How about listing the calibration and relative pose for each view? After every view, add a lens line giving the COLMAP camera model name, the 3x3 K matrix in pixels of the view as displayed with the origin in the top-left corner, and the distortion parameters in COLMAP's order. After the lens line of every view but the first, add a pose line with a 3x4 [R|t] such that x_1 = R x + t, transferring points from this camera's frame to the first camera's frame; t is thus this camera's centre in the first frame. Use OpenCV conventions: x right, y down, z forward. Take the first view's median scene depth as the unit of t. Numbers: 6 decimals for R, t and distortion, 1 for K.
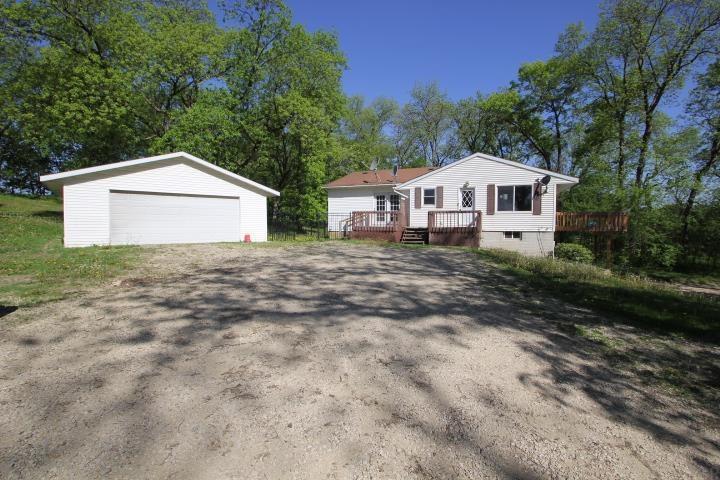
lens RADIAL K [[336.7, 0, 361.4], [0, 336.7, 233.9], [0, 0, 1]] dist [0.021116, -0.019384]
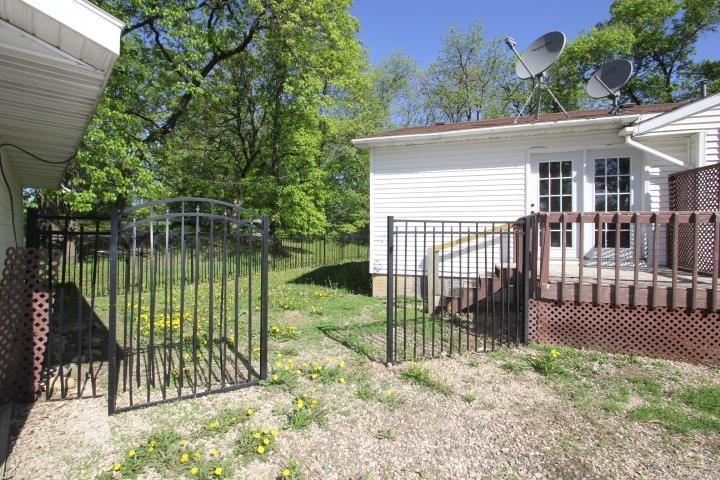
lens RADIAL K [[336.7, 0, 361.4], [0, 336.7, 233.9], [0, 0, 1]] dist [0.021116, -0.019384]
pose [[0.997224, 0.000491, 0.074457, -0.141716], [0.000974, 0.999807, -0.019644, -0.044107], [-0.074452, 0.019662, 0.997031, 0.719253]]
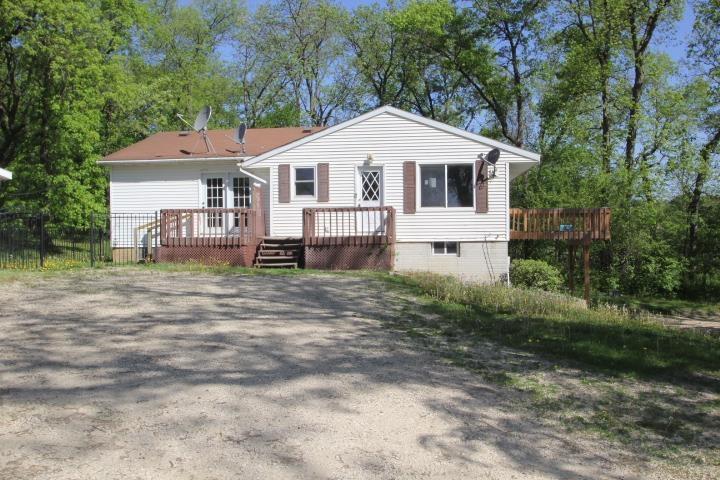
lens RADIAL K [[650.0, 0, 360.9], [0, 650.0, 228.7], [0, 0, 1]] dist [-0.050020, 0.000403]
pose [[0.960709, -0.012782, 0.277261, -0.005238], [0.021962, 0.999308, -0.030029, 0.000537], [-0.276686, 0.034938, 0.960325, -0.041774]]
